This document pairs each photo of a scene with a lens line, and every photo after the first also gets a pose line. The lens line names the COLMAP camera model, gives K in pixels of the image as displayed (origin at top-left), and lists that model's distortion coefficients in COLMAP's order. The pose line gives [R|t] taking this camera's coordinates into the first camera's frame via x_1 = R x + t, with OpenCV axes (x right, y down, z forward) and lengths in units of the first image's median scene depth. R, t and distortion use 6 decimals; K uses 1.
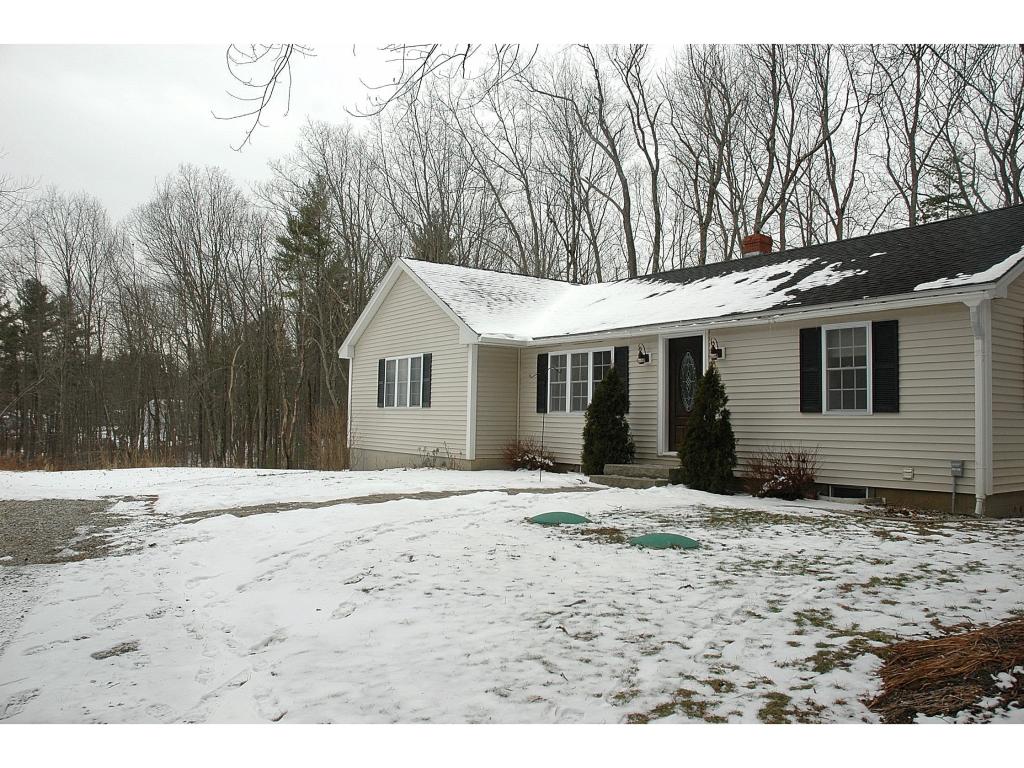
lens RADIAL K [[807.5, 0, 517.6], [0, 807.5, 384.5], [0, 0, 1]] dist [-0.180390, 0.177252]
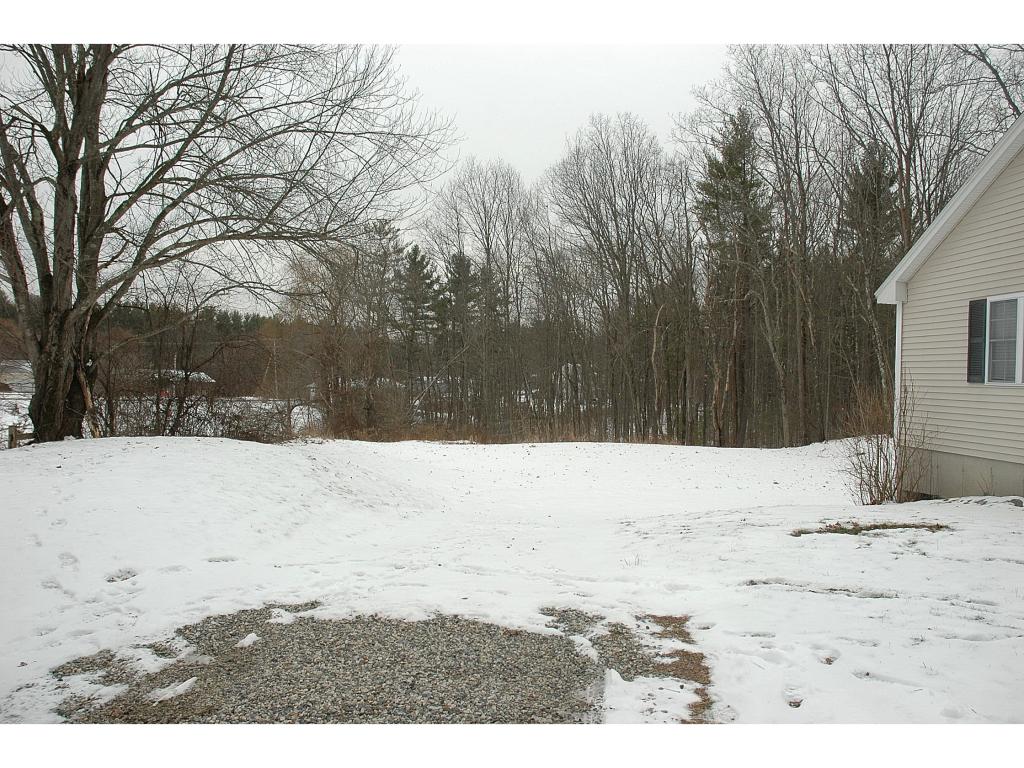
lens RADIAL K [[807.5, 0, 517.6], [0, 807.5, 384.5], [0, 0, 1]] dist [-0.180390, 0.177252]
pose [[0.880725, -0.000257, -0.473628, -0.242962], [0.022570, 0.998887, 0.041427, -0.001876], [0.473090, -0.047176, 0.879750, 0.427924]]
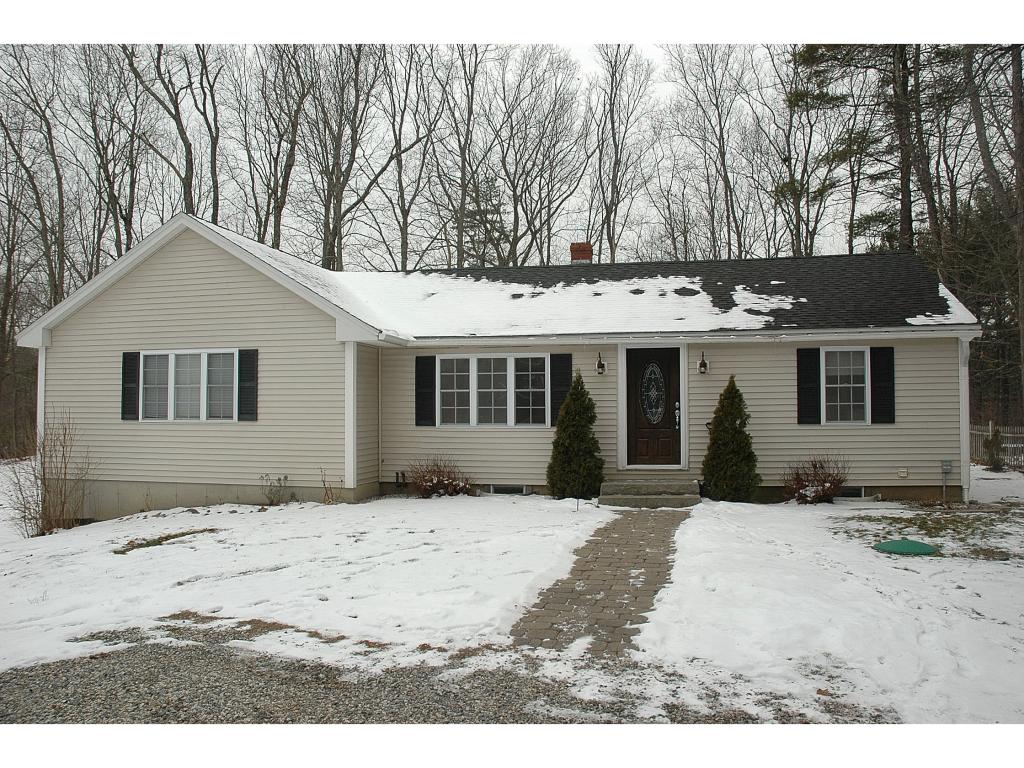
lens RADIAL K [[807.5, 0, 517.6], [0, 807.5, 384.5], [0, 0, 1]] dist [-0.180390, 0.177252]
pose [[0.727929, 0.003732, 0.685642, -0.485275], [-0.013133, 0.999878, 0.008501, -0.016980], [-0.685527, -0.015192, 0.727889, 0.325153]]
